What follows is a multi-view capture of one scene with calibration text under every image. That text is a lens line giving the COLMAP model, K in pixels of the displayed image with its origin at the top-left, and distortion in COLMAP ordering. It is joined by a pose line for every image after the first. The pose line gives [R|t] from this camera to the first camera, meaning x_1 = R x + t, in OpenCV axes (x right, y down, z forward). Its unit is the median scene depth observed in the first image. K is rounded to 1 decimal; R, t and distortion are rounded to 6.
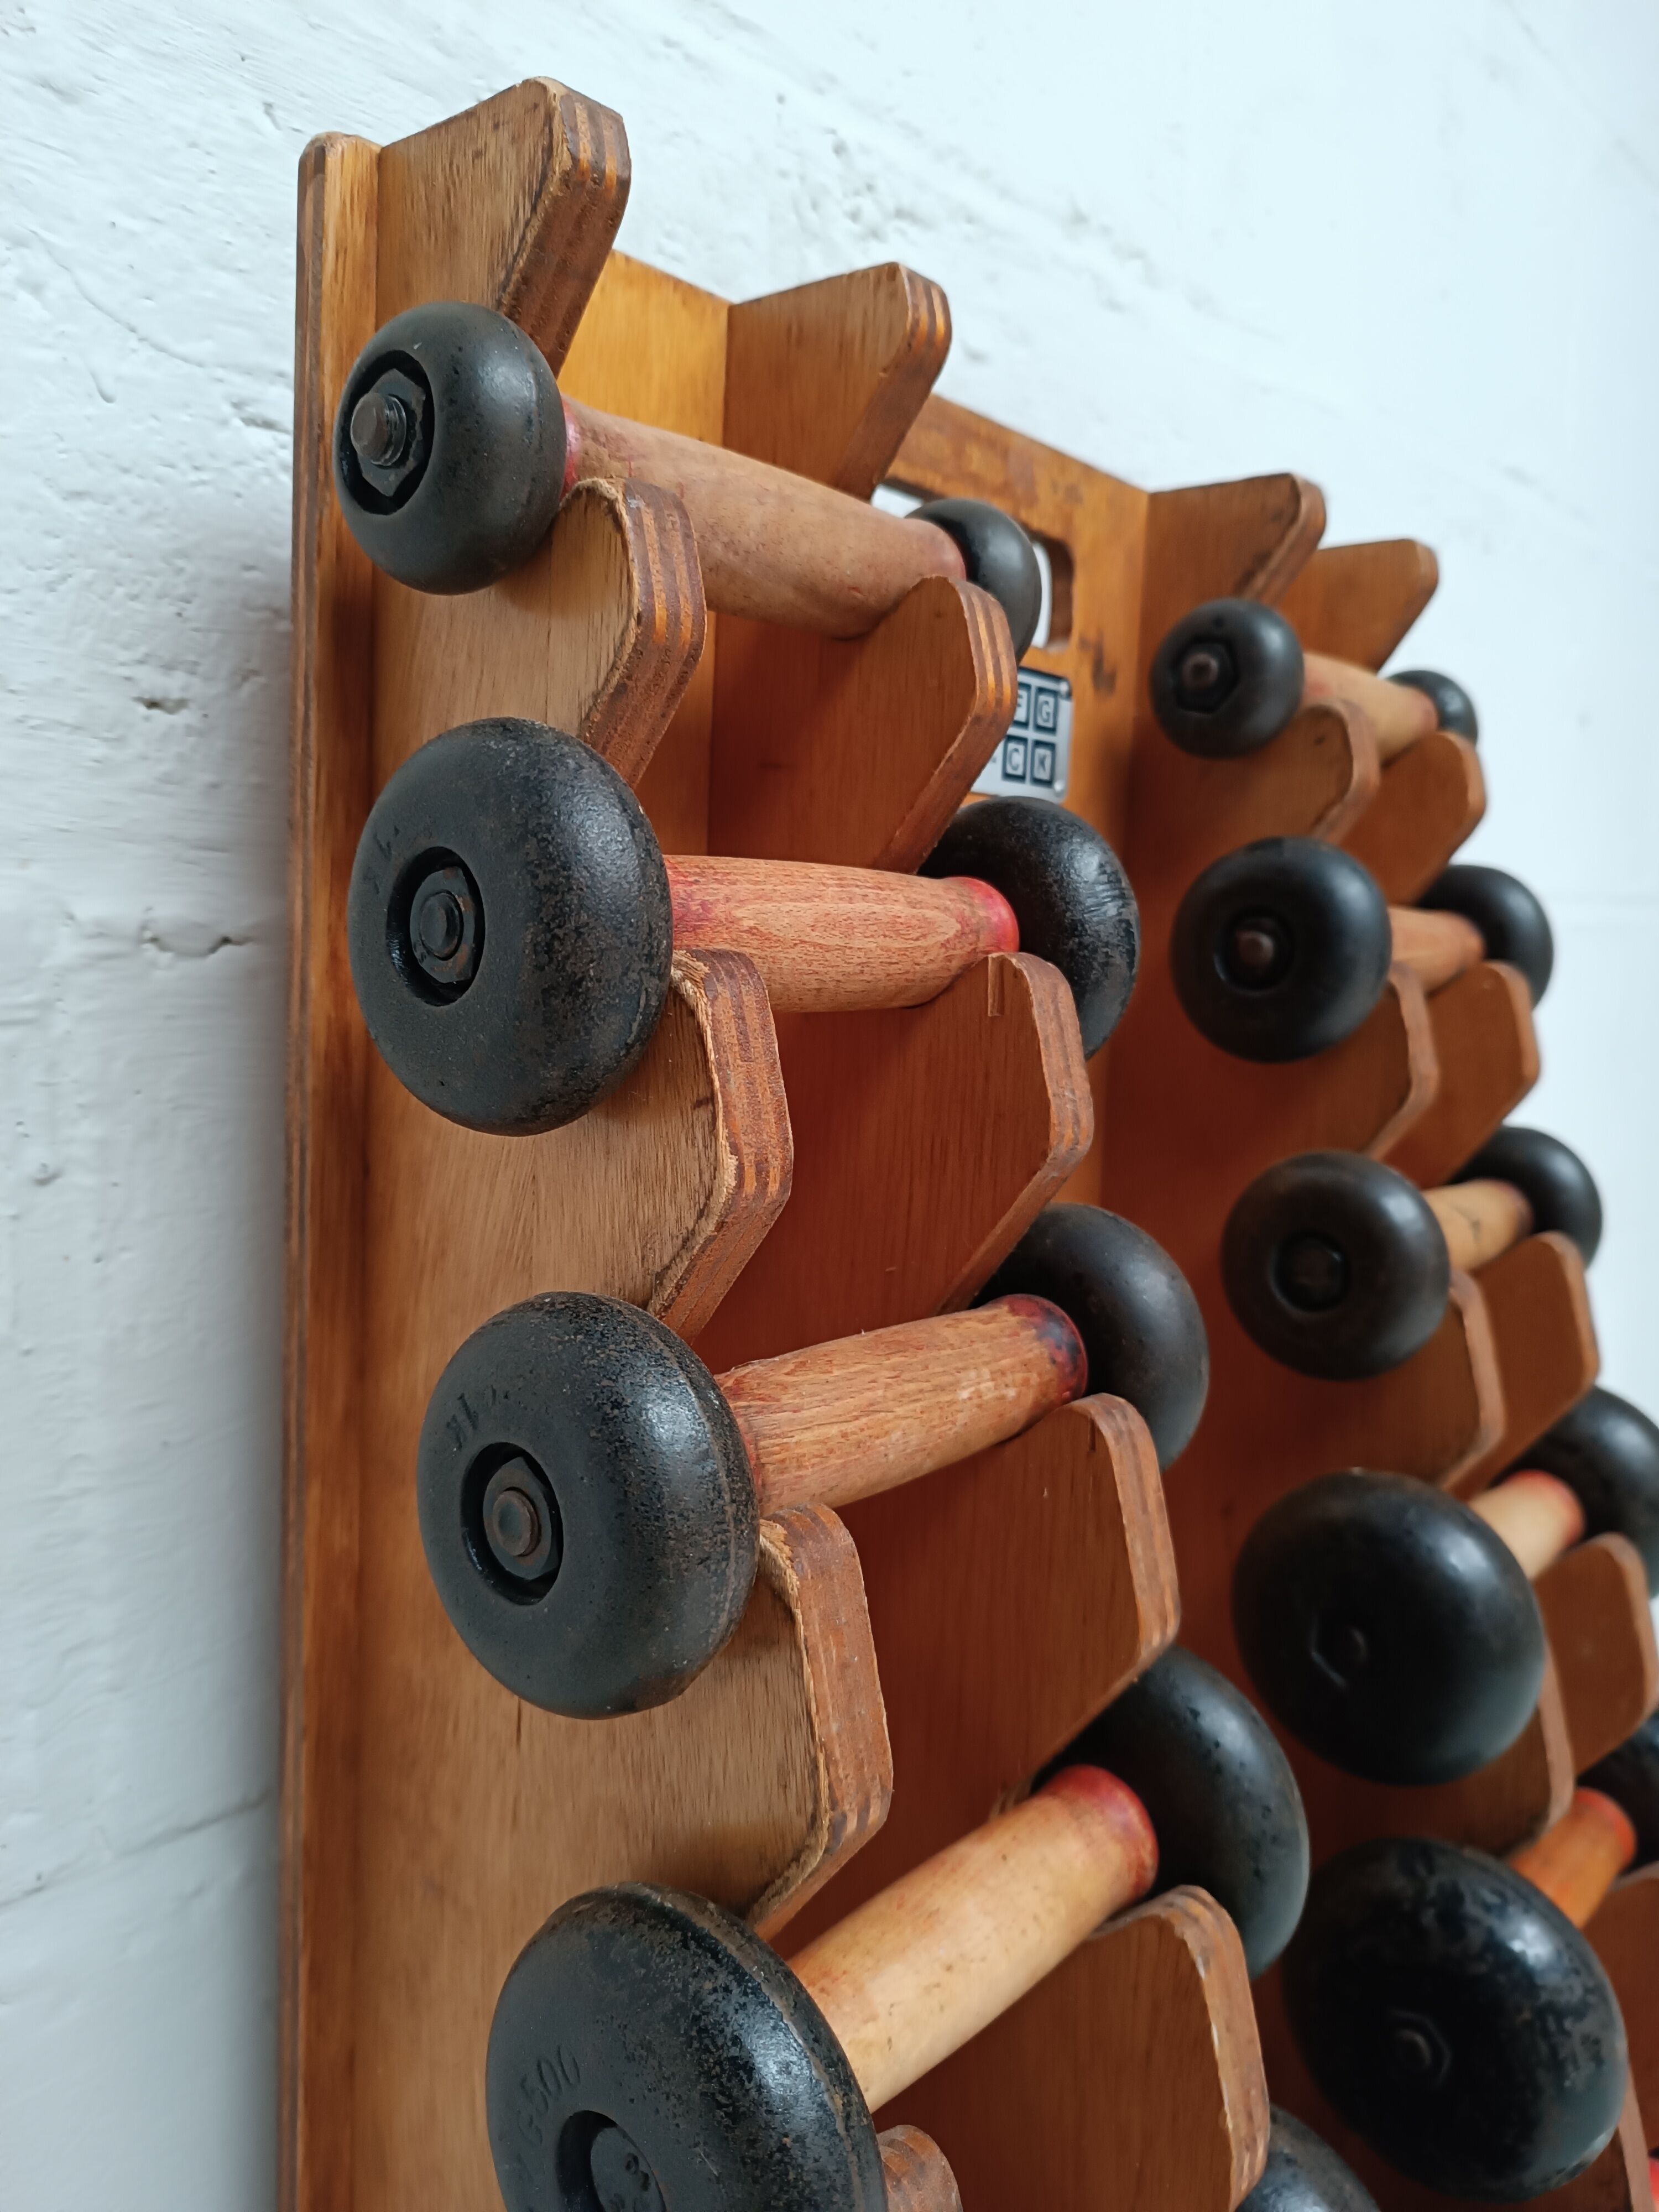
lens RADIAL K [[1630.0, 0, 834.5], [0, 1630.0, 1103.5], [0, 0, 1]] dist [0.002321, -0.022432]
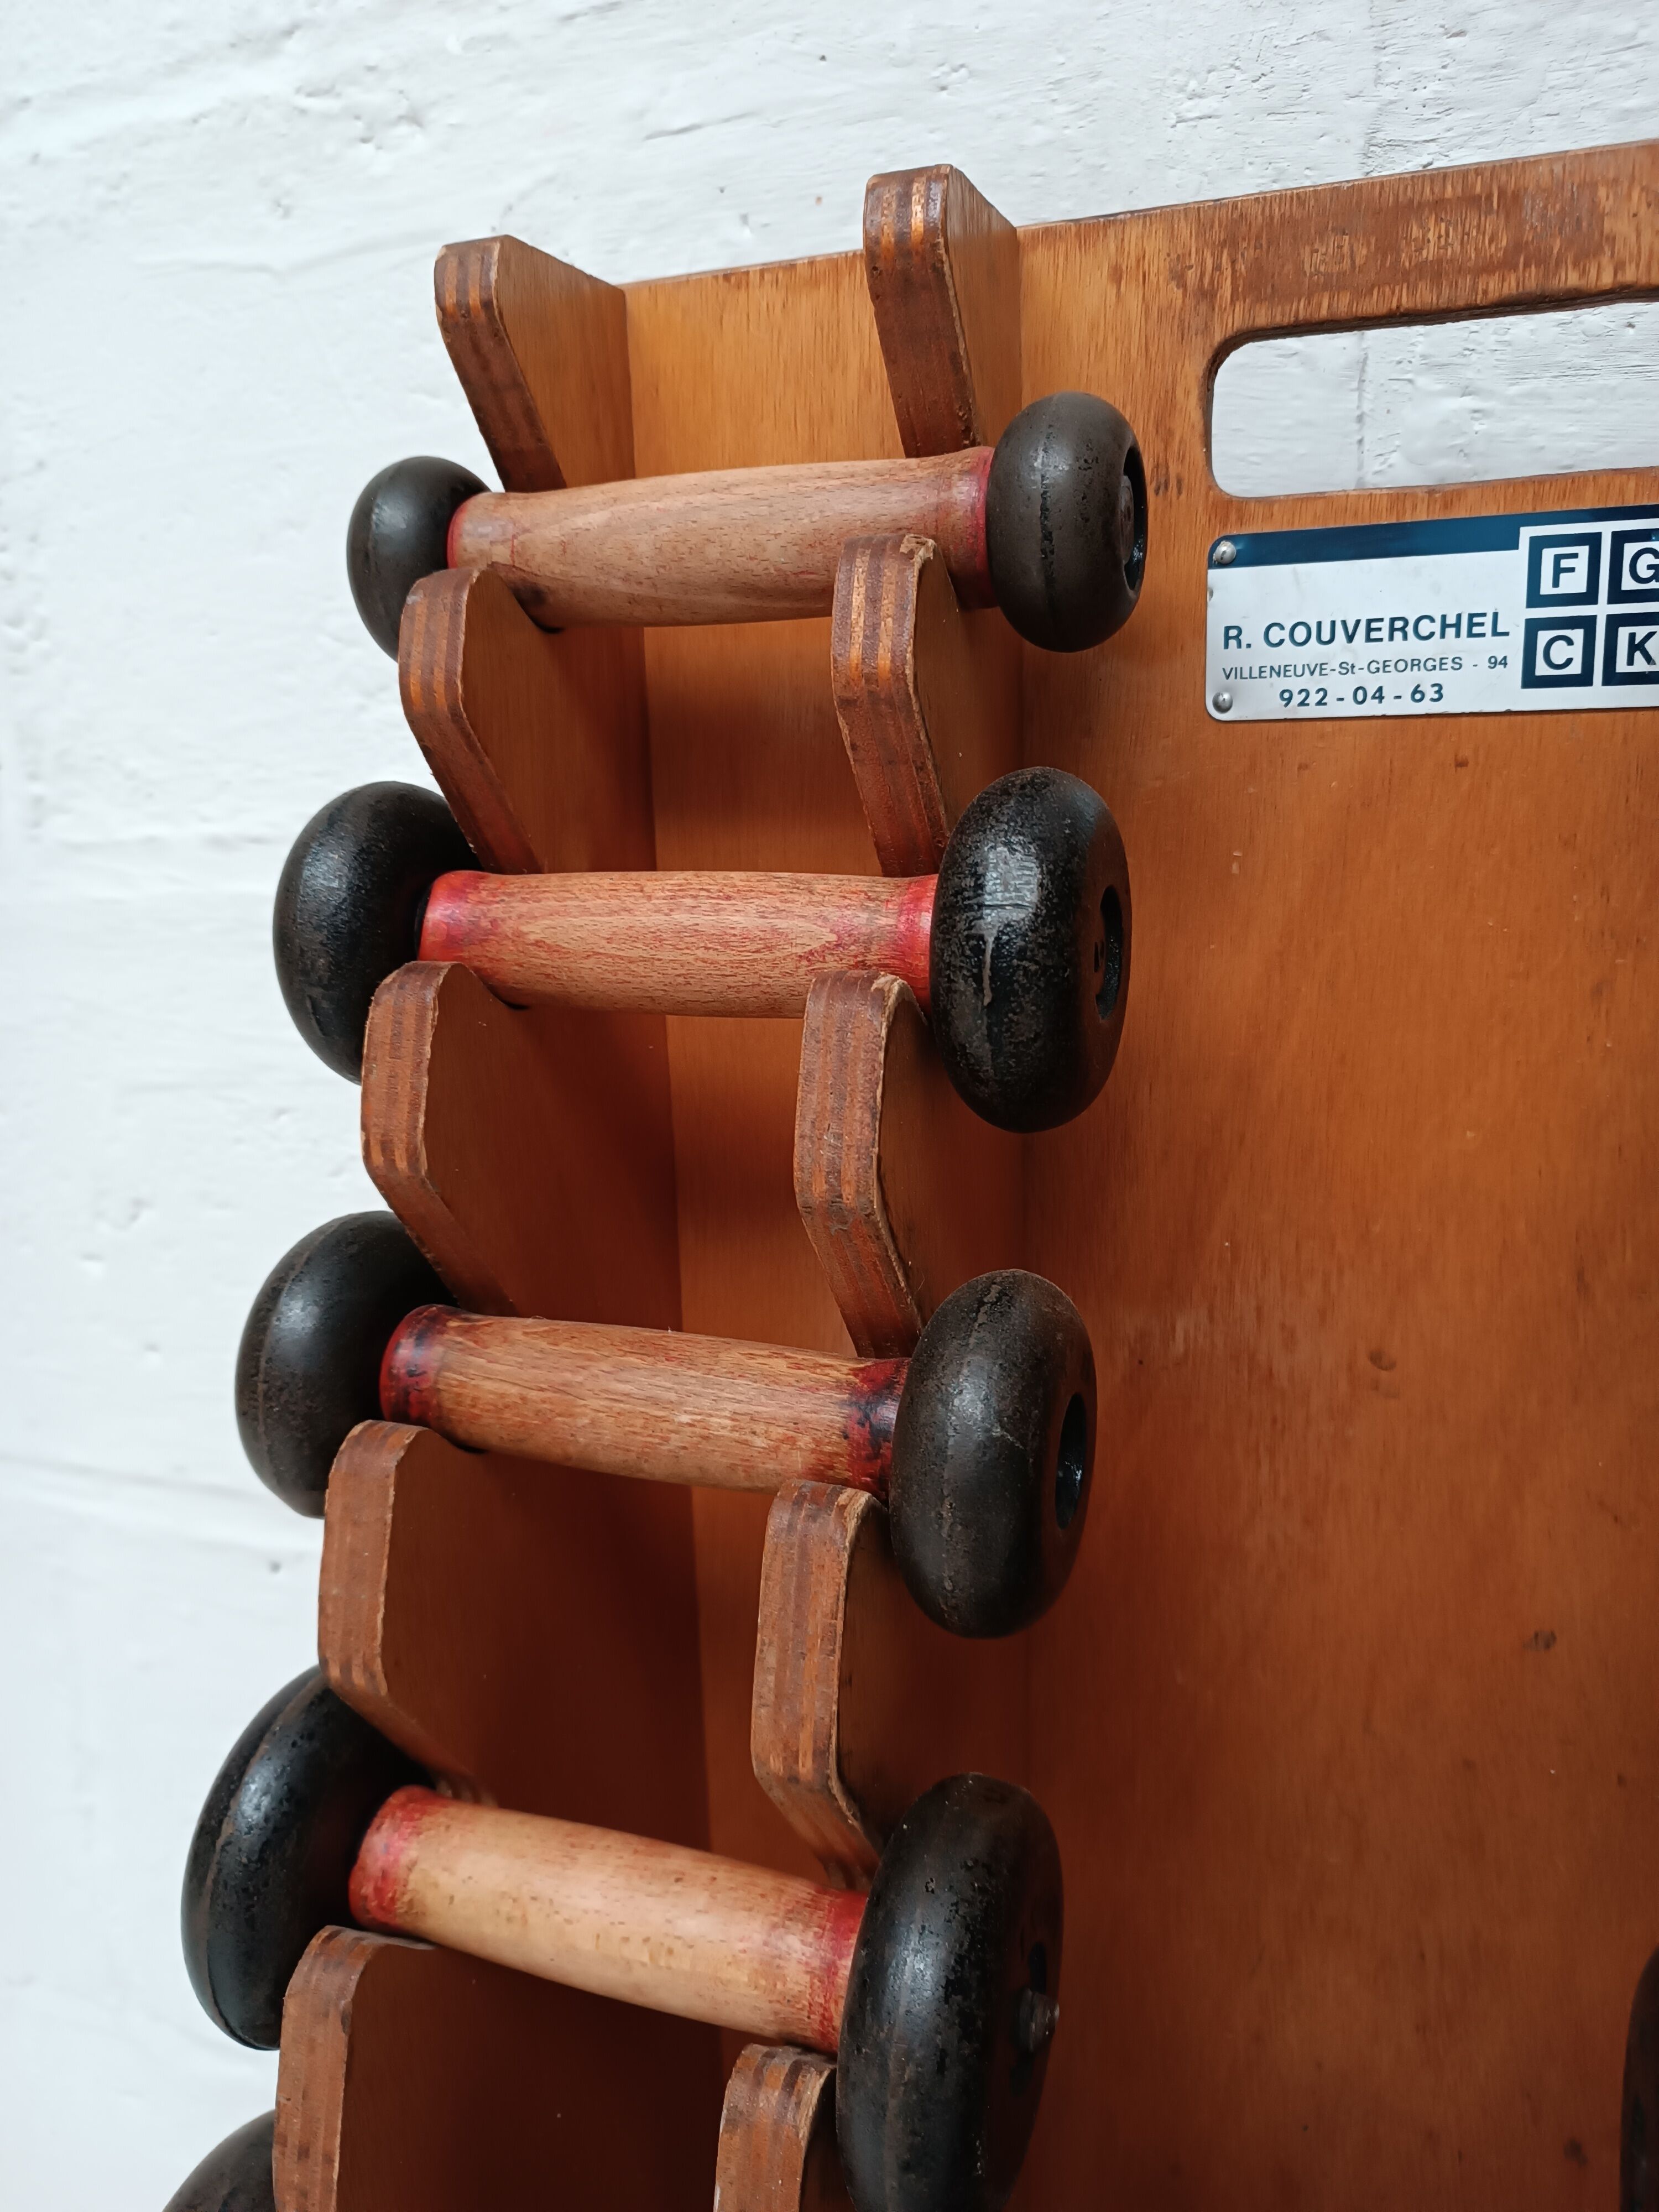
lens RADIAL K [[1622.7, 0, 825.8], [0, 1622.7, 1103.6], [0, 0, 1]] dist [0.002682, -0.021327]
pose [[0.334151, 0.146973, -0.930990, 0.895522], [-0.065159, 0.989006, 0.132745, -0.131583], [0.940265, 0.016305, 0.340054, 0.667930]]
